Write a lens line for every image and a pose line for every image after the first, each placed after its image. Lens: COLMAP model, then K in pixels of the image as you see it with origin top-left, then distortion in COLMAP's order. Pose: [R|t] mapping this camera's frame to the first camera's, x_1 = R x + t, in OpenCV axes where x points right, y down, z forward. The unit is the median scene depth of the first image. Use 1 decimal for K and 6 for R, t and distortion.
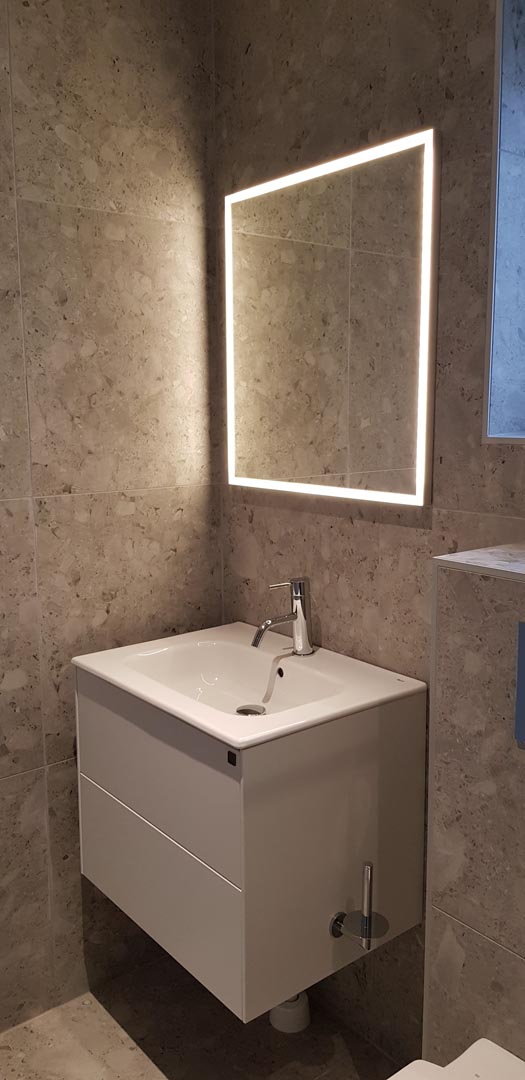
lens RADIAL K [[836.6, 0, 262.5], [0, 836.6, 540.0], [0, 0, 1]] dist [0.114455, -0.199215]
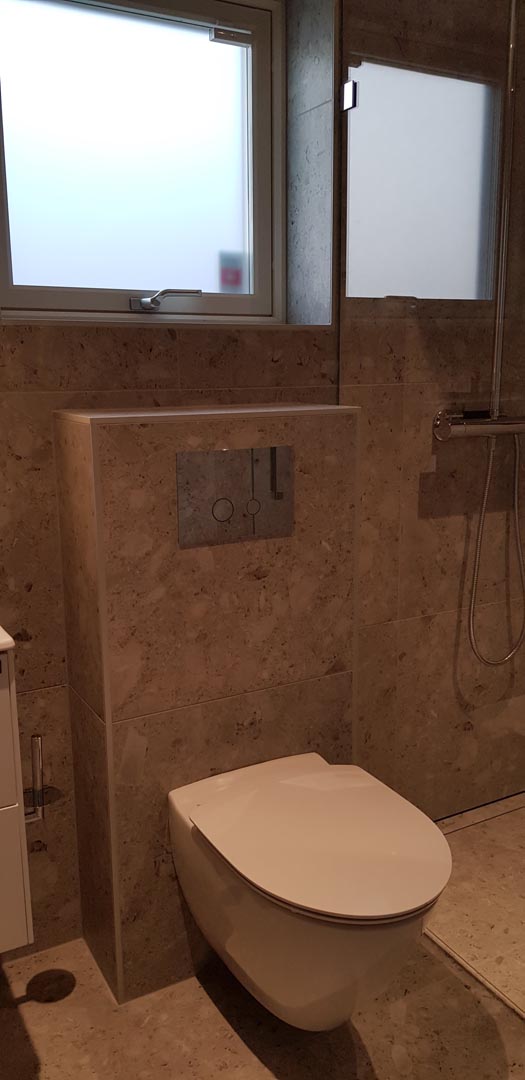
lens RADIAL K [[836.6, 0, 262.5], [0, 836.6, 540.0], [0, 0, 1]] dist [0.114455, -0.199215]
pose [[0.175324, -0.197640, 0.964469, -0.886100], [0.165328, 0.971641, 0.169056, 0.027344], [-0.970530, 0.129814, 0.203027, 0.570684]]
